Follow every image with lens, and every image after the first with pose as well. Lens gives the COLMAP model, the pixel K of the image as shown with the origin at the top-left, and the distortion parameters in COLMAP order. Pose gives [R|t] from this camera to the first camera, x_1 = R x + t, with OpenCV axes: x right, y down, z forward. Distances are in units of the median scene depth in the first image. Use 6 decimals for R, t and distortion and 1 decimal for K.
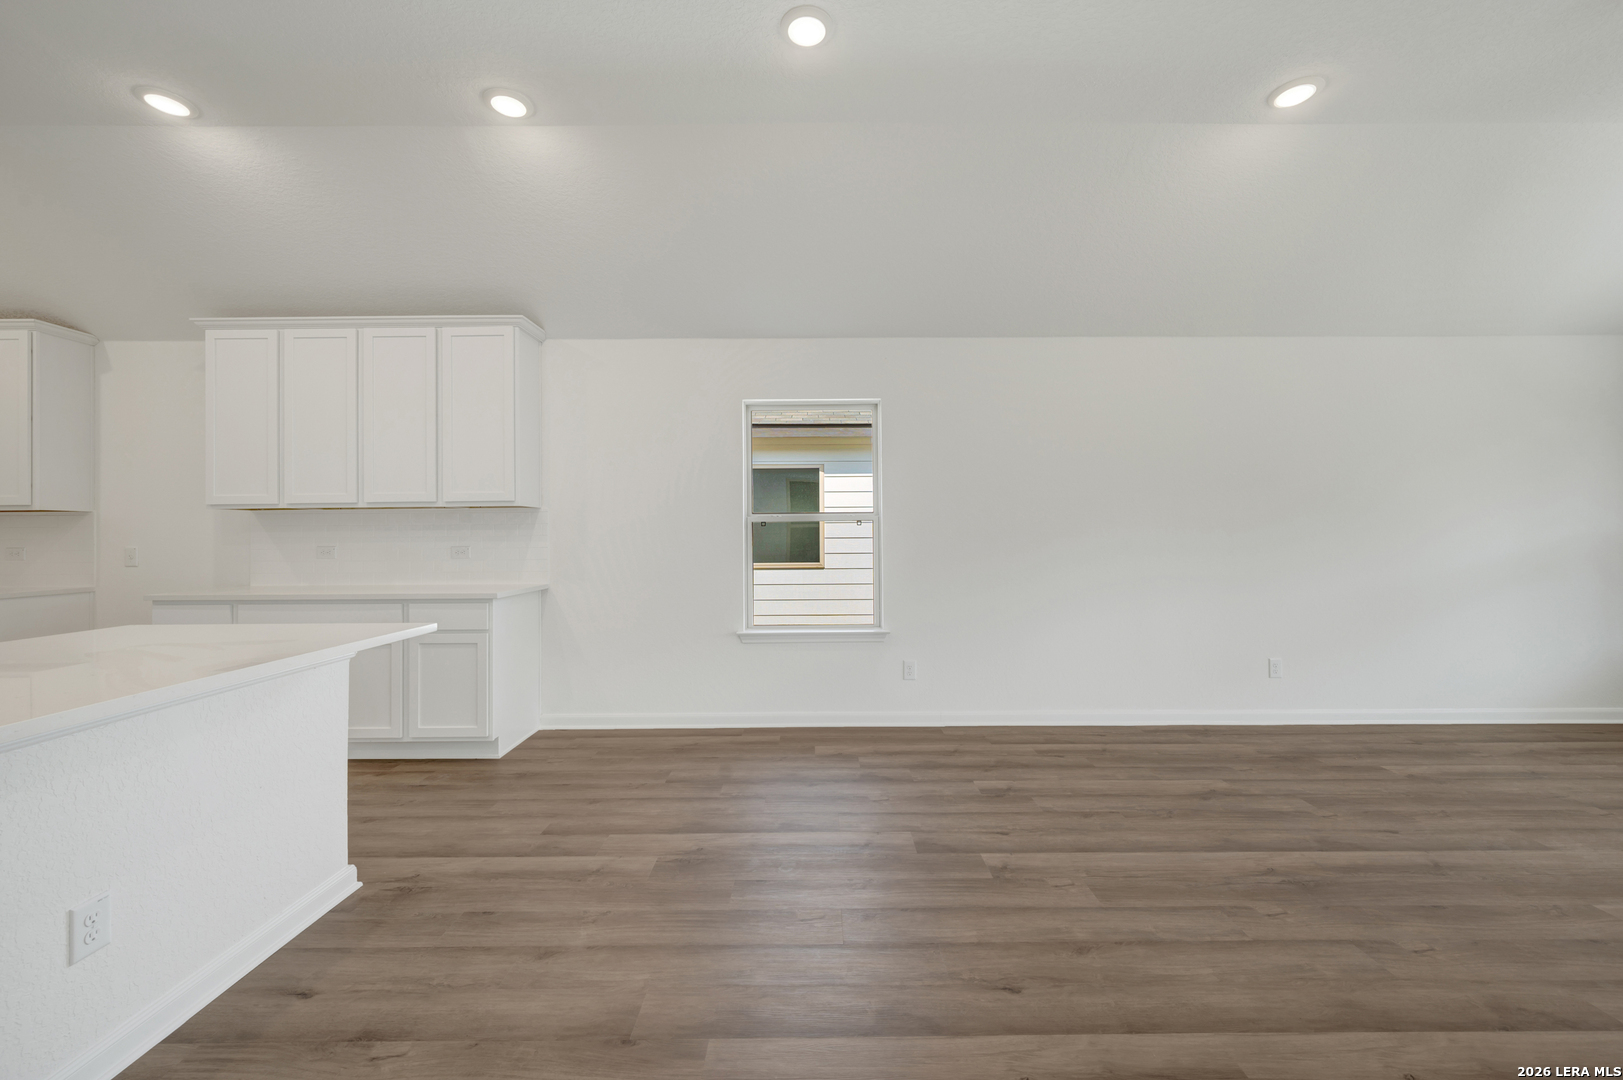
lens RADIAL K [[641.6, 0, 815.1], [0, 641.6, 533.2], [0, 0, 1]] dist [-0.002424, -0.000312]
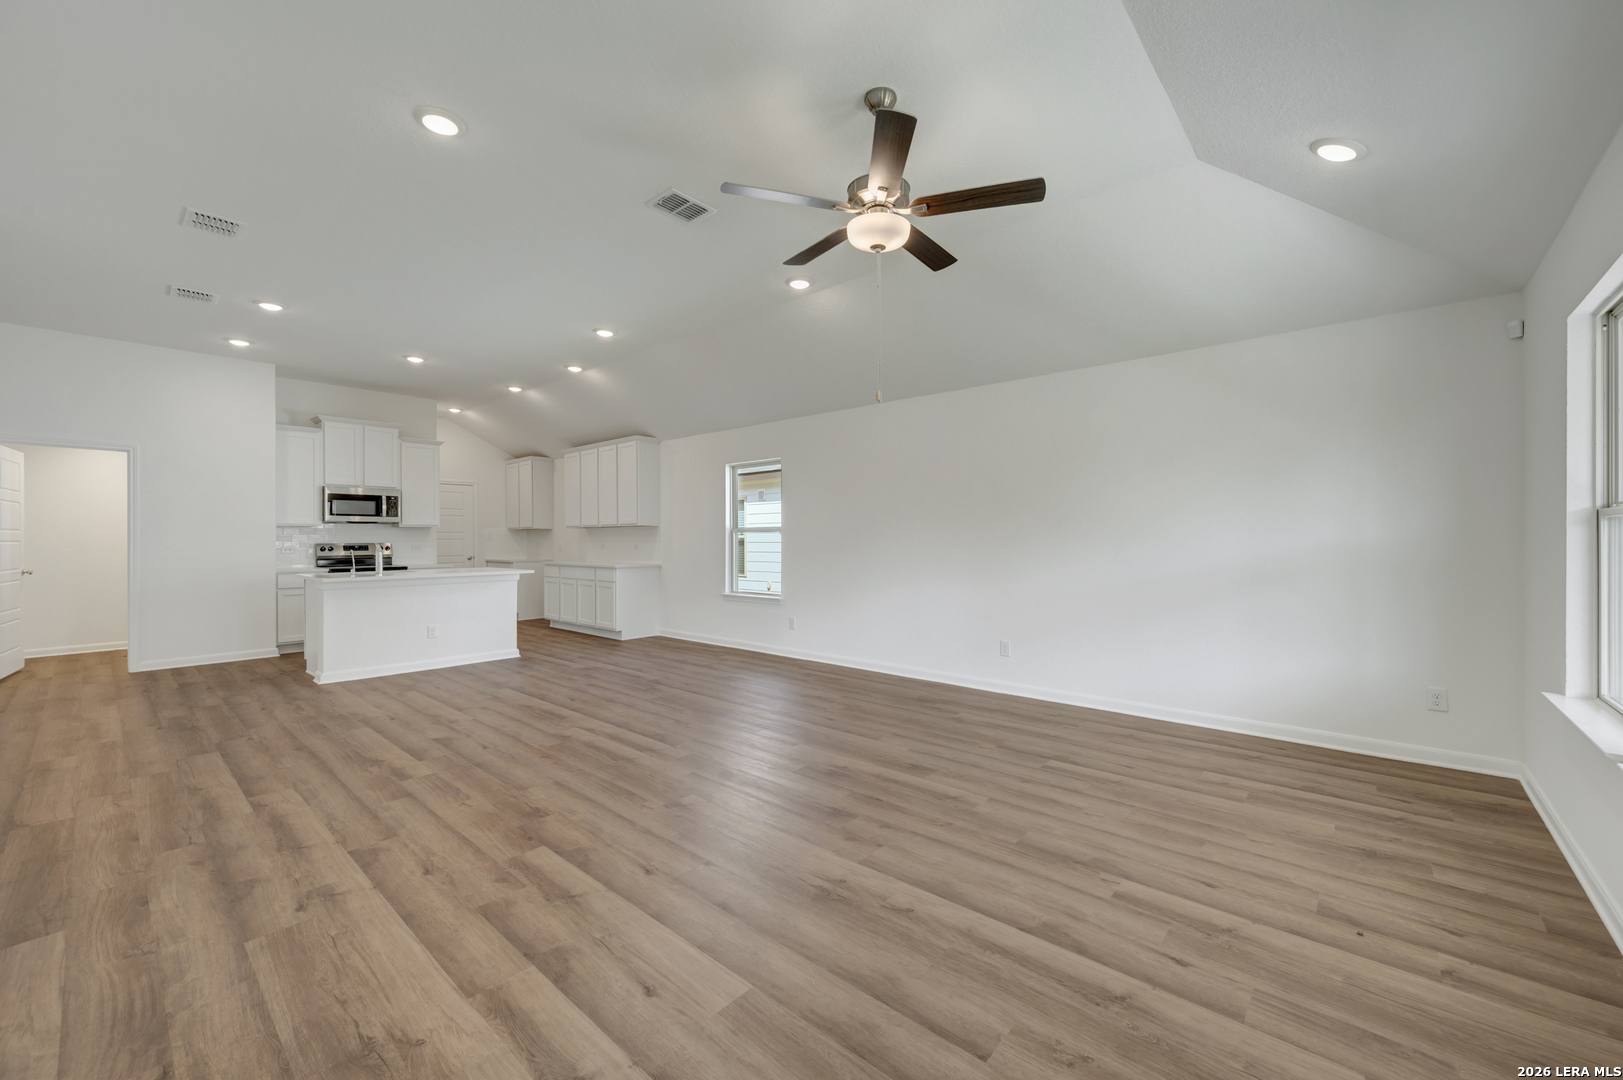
lens RADIAL K [[641.6, 0, 815.1], [0, 641.6, 533.2], [0, 0, 1]] dist [-0.002424, -0.000312]
pose [[0.745142, -0.004276, -0.666892, 1.469368], [-0.002102, 0.999959, -0.008760, 0.001251], [0.666902, 0.007929, 0.745103, -0.195215]]
